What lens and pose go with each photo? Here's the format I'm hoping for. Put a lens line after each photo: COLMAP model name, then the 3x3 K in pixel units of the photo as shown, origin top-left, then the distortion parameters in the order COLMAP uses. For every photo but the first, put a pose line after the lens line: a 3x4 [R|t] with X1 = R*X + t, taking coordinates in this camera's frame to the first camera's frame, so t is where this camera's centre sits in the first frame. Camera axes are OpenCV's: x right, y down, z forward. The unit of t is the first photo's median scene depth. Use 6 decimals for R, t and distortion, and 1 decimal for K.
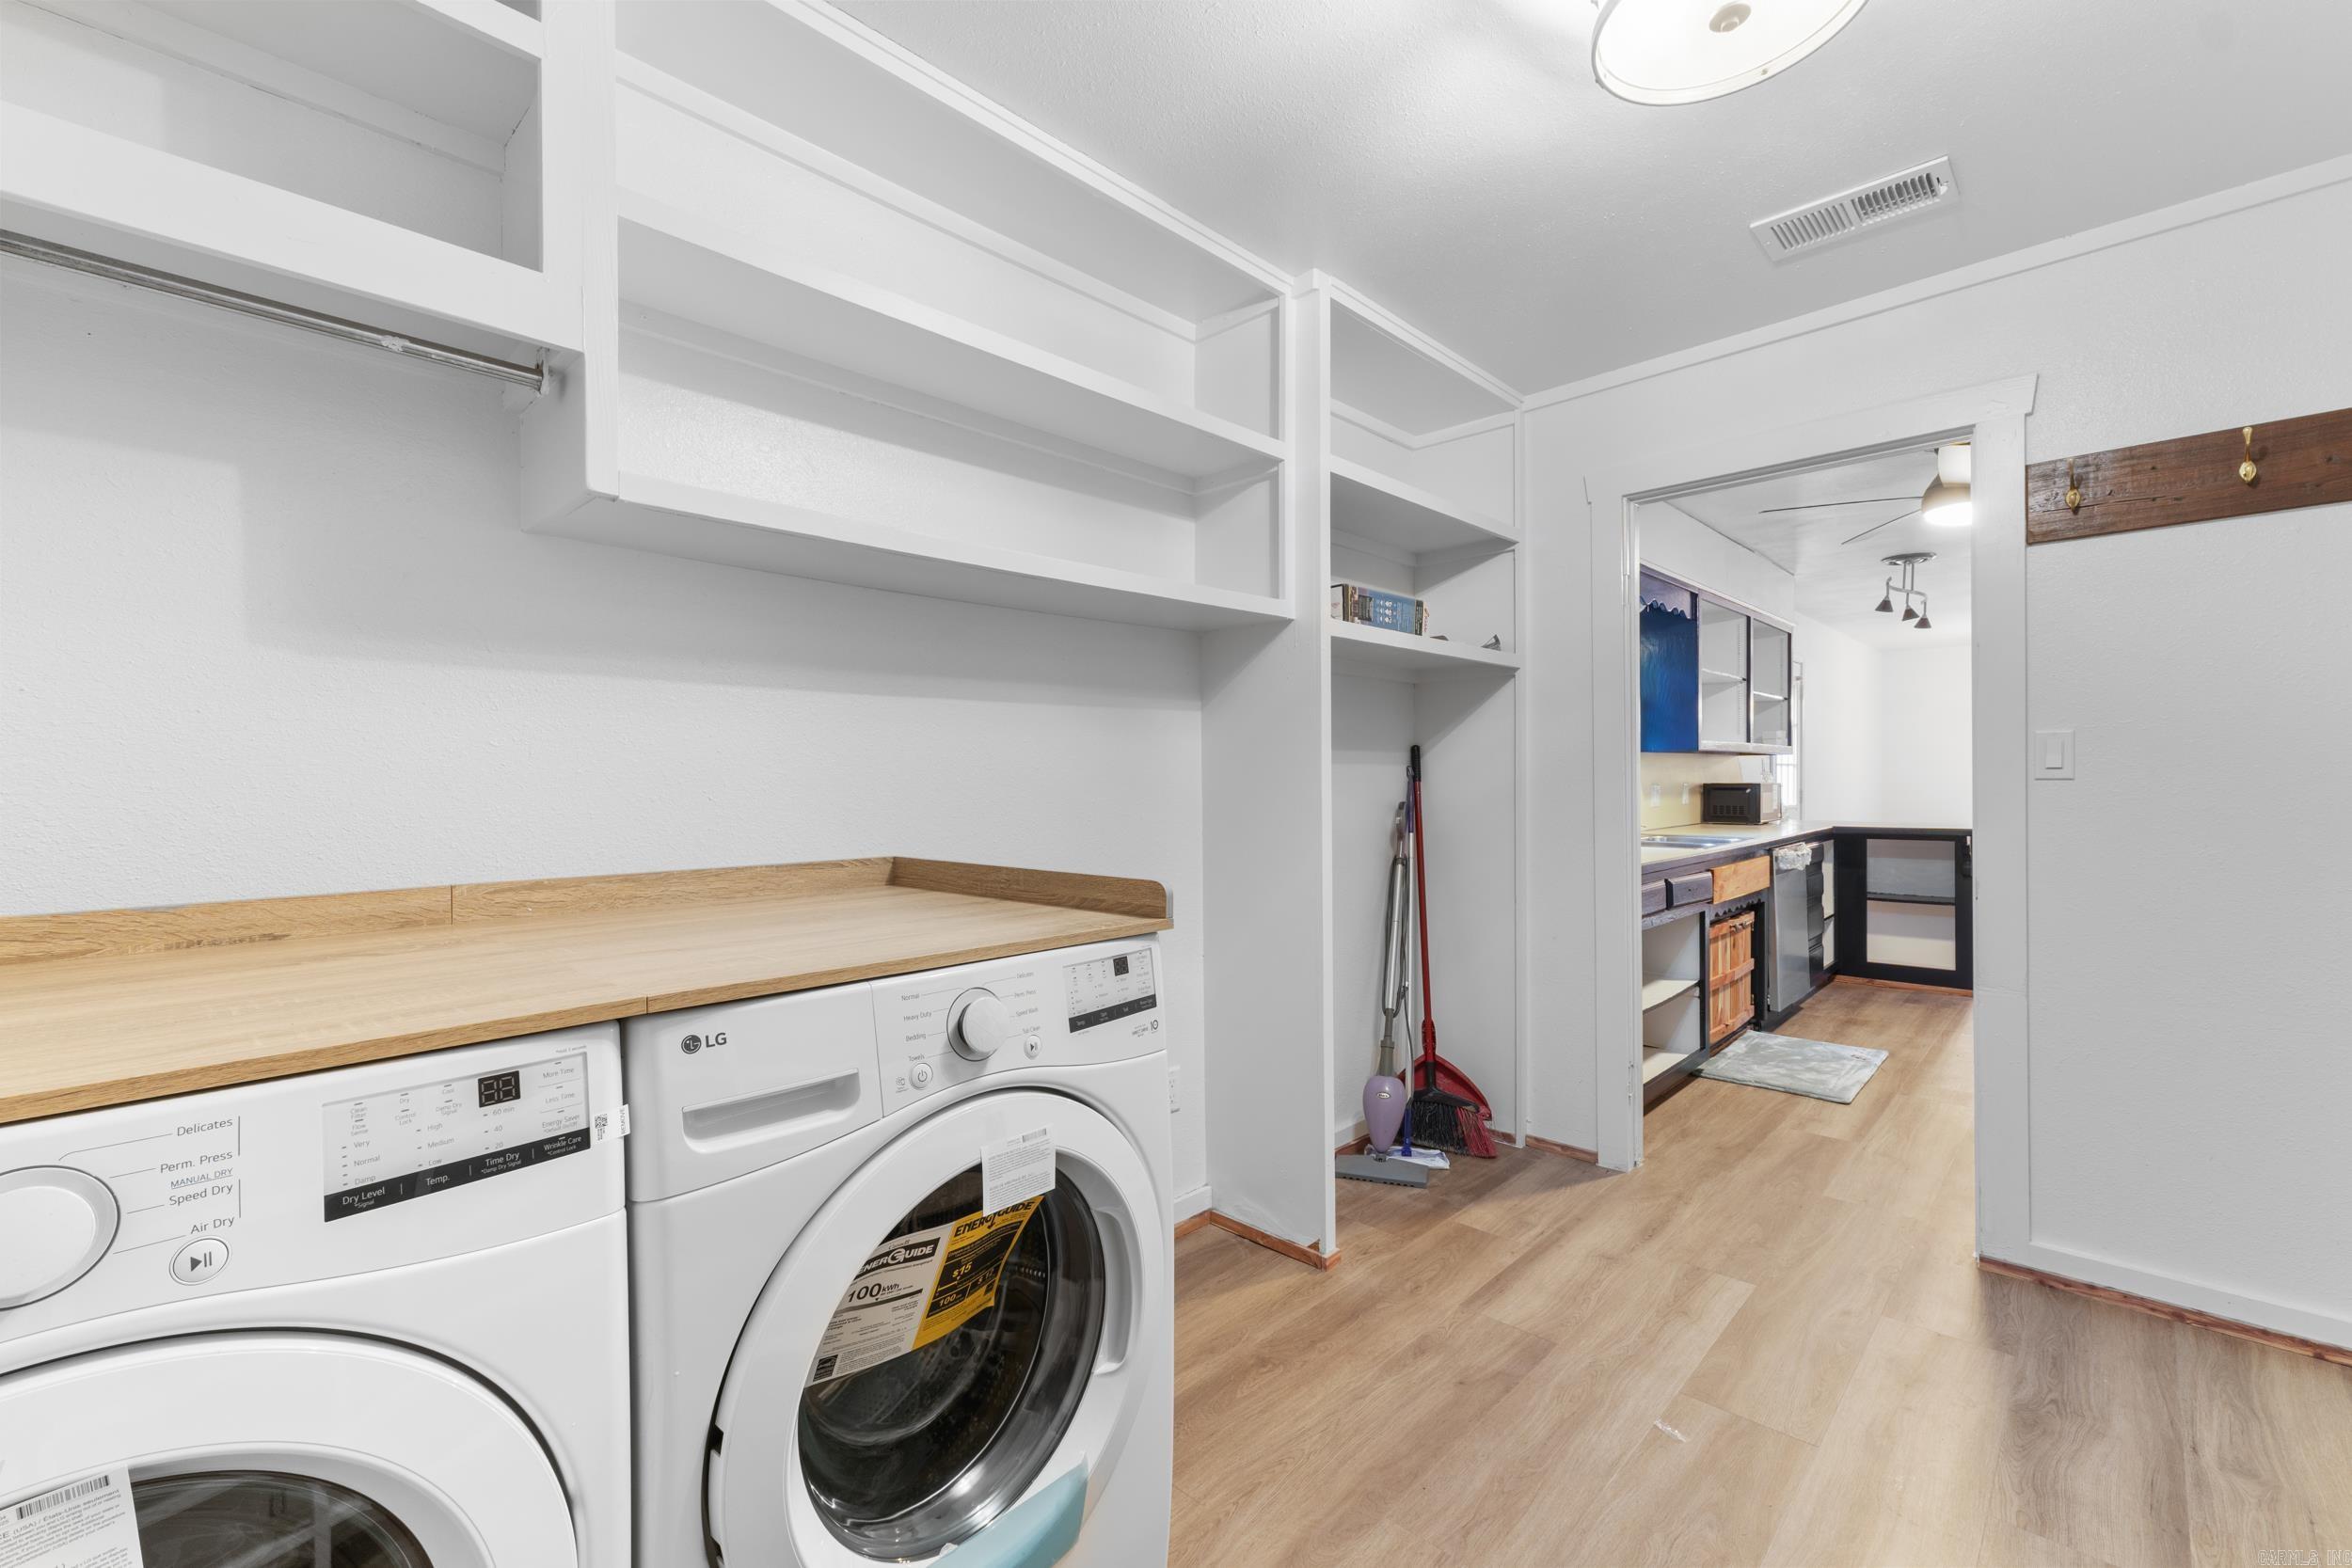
lens RADIAL K [[991.7, 0, 1182.5], [0, 991.7, 792.3], [0, 0, 1]] dist [0.002749, 0.000244]
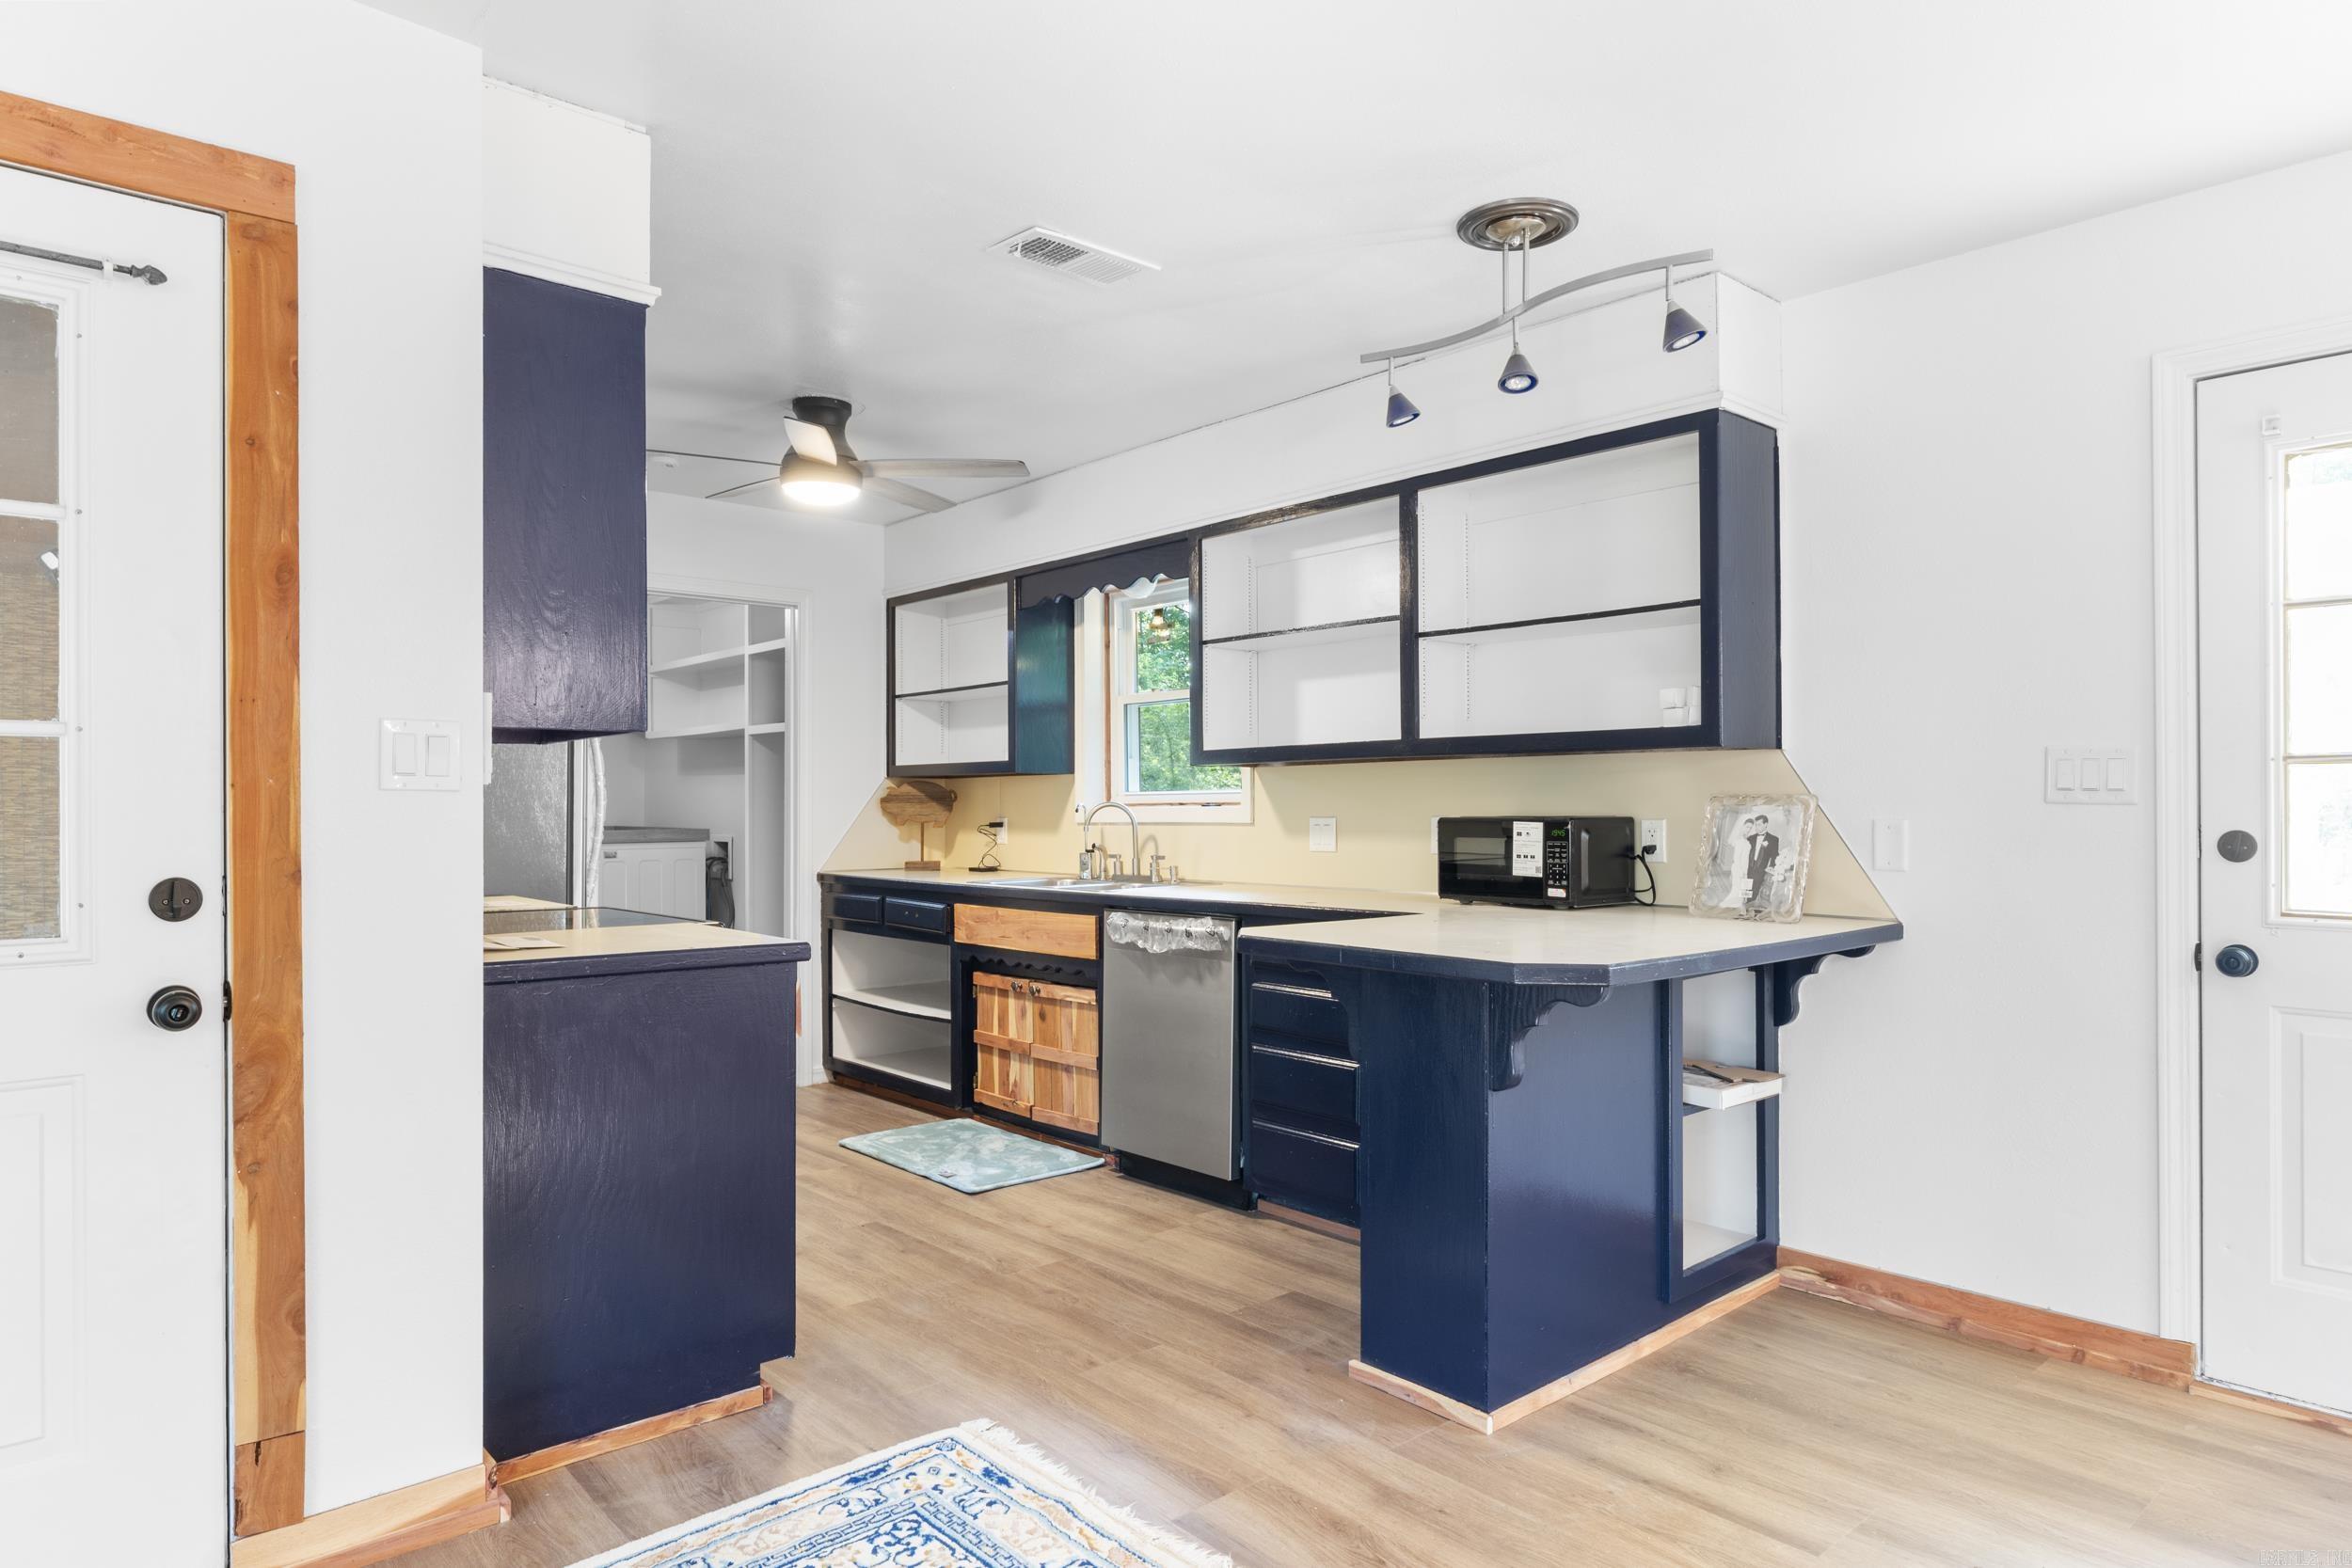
lens RADIAL K [[1363.8, 0, 1169.3], [0, 1363.8, 794.5], [0, 0, 1]] dist [-0.007859, -0.002054]
pose [[-0.083913, -0.002205, -0.996471, 1.366909], [-0.007335, 0.999972, -0.001596, -0.019678], [0.996446, 0.007175, -0.083926, 0.977005]]
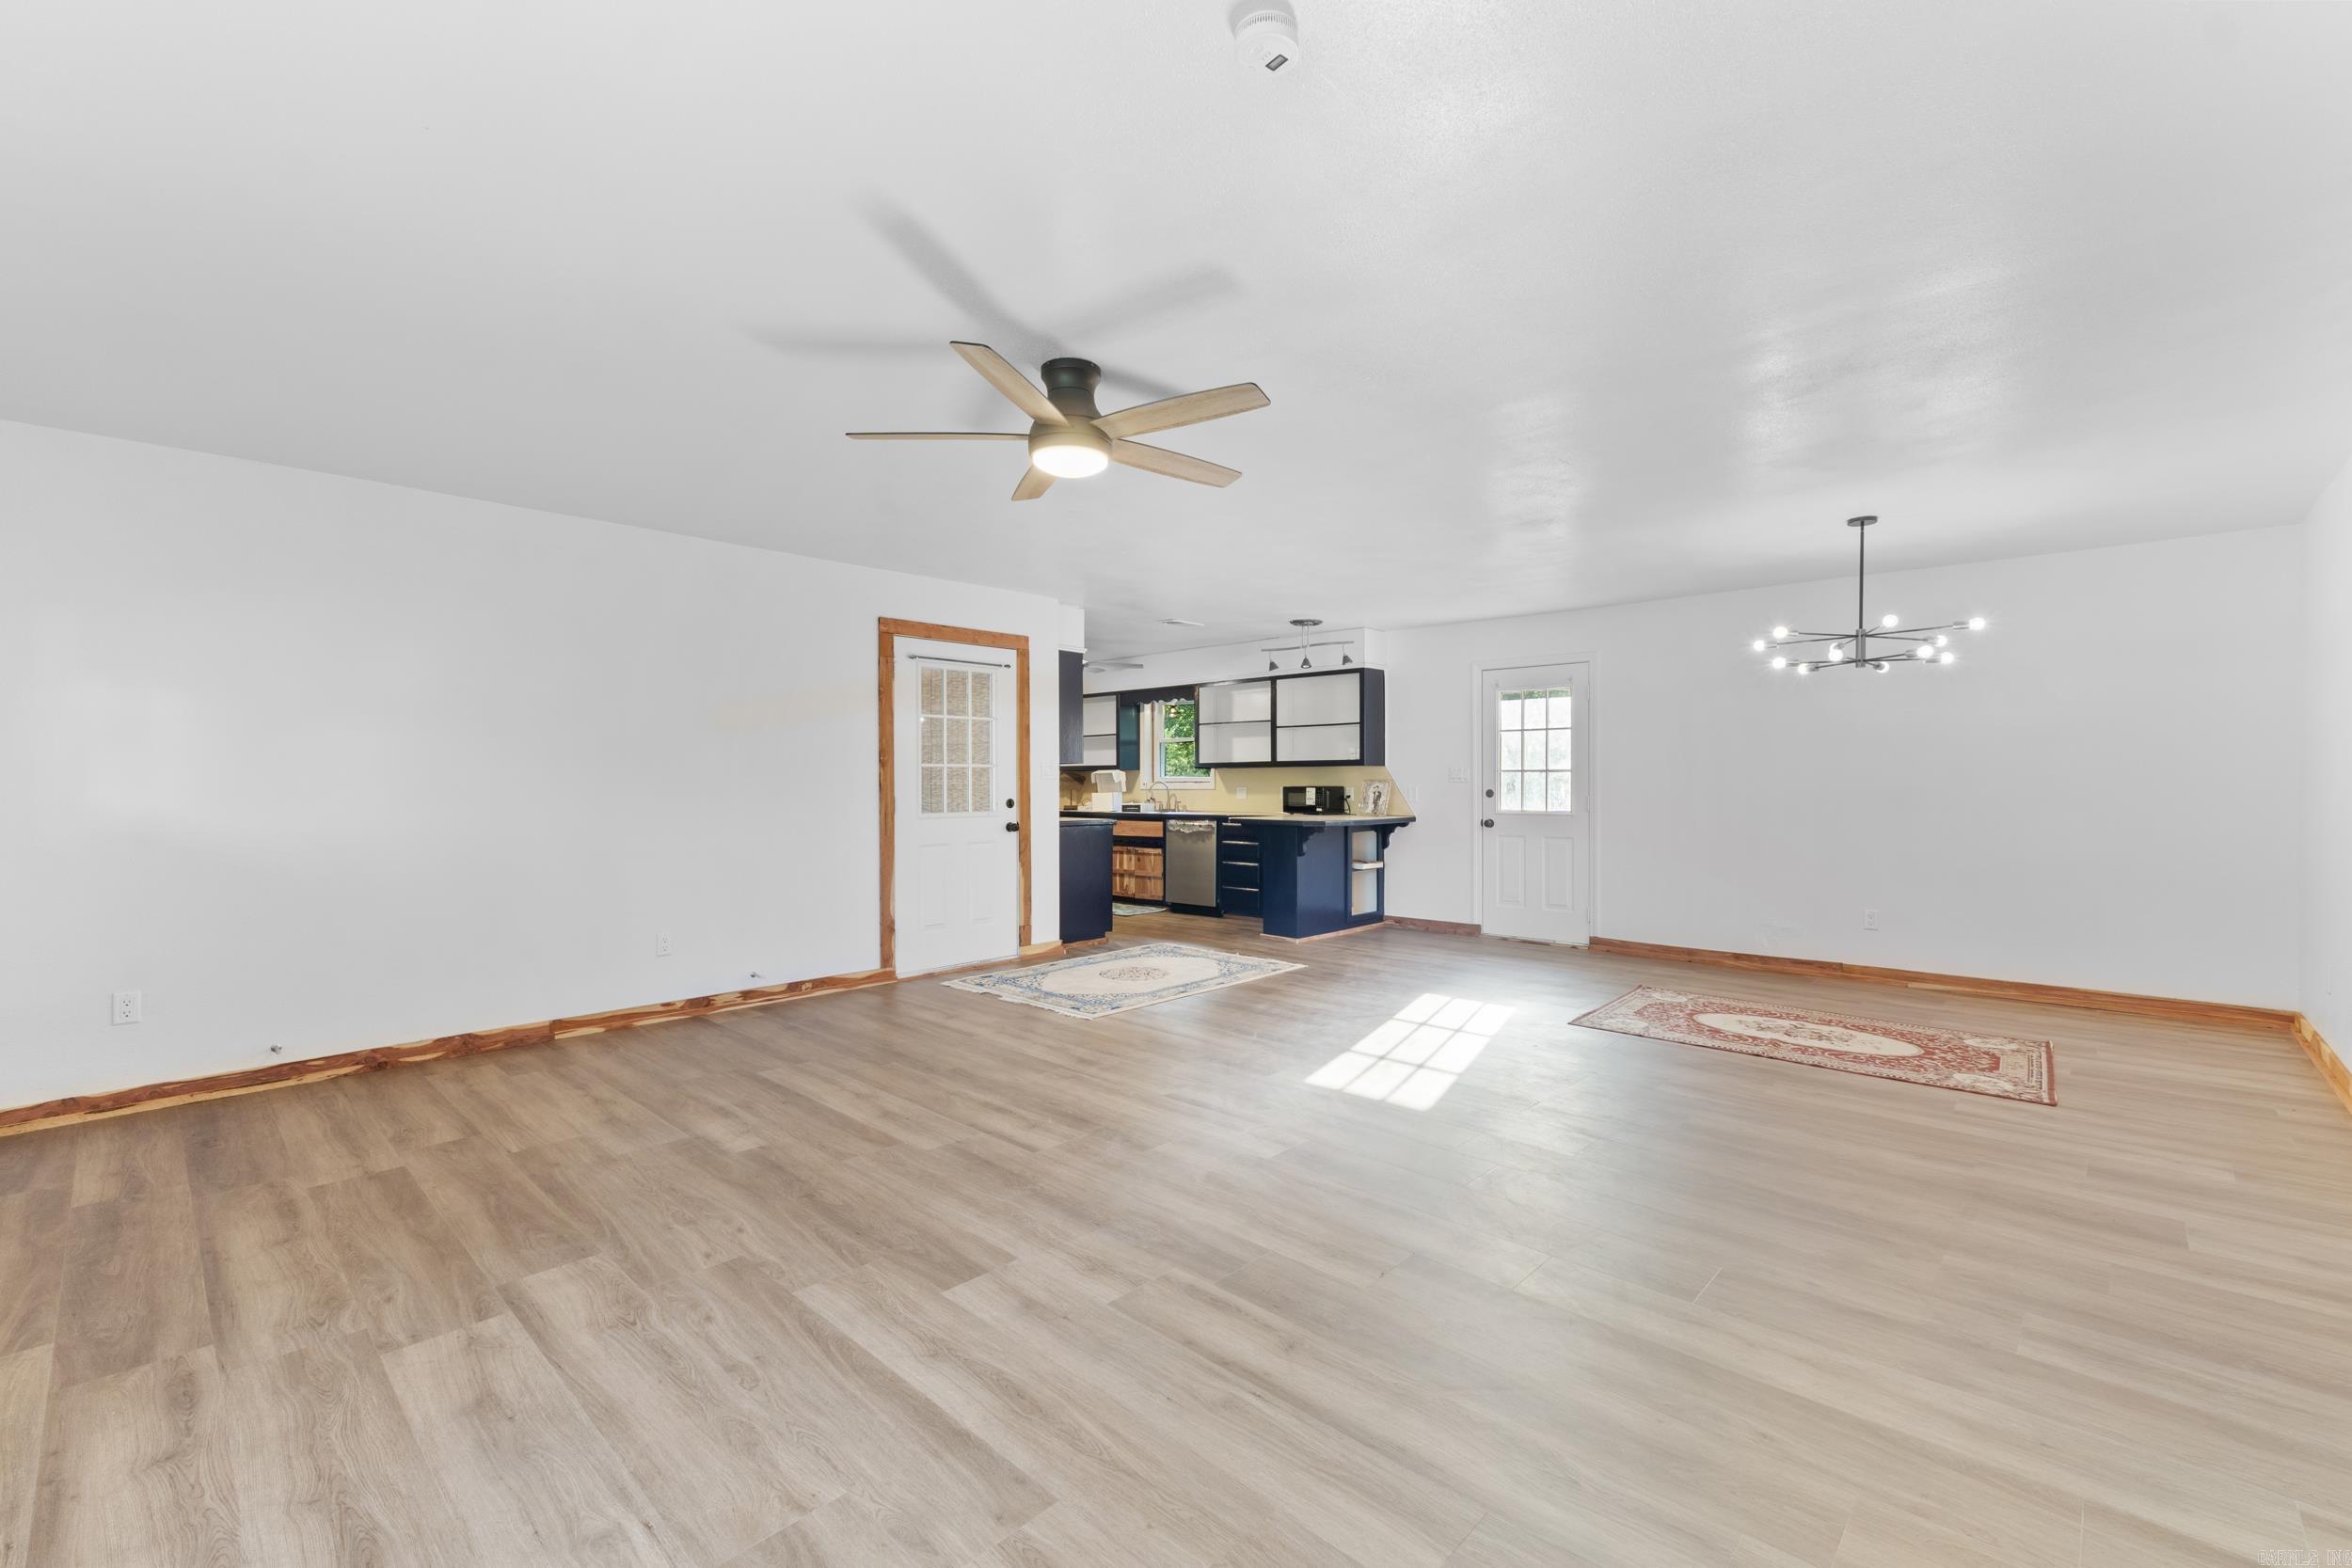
lens RADIAL K [[991.7, 0, 1174.8], [0, 991.7, 782.8], [0, 0, 1]] dist [0.002749, 0.000244]
pose [[0.011738, 0.006070, -0.999913, 2.289686], [-0.008295, 0.999948, 0.005972, -0.024185], [0.999897, 0.008224, 0.011787, 0.858123]]
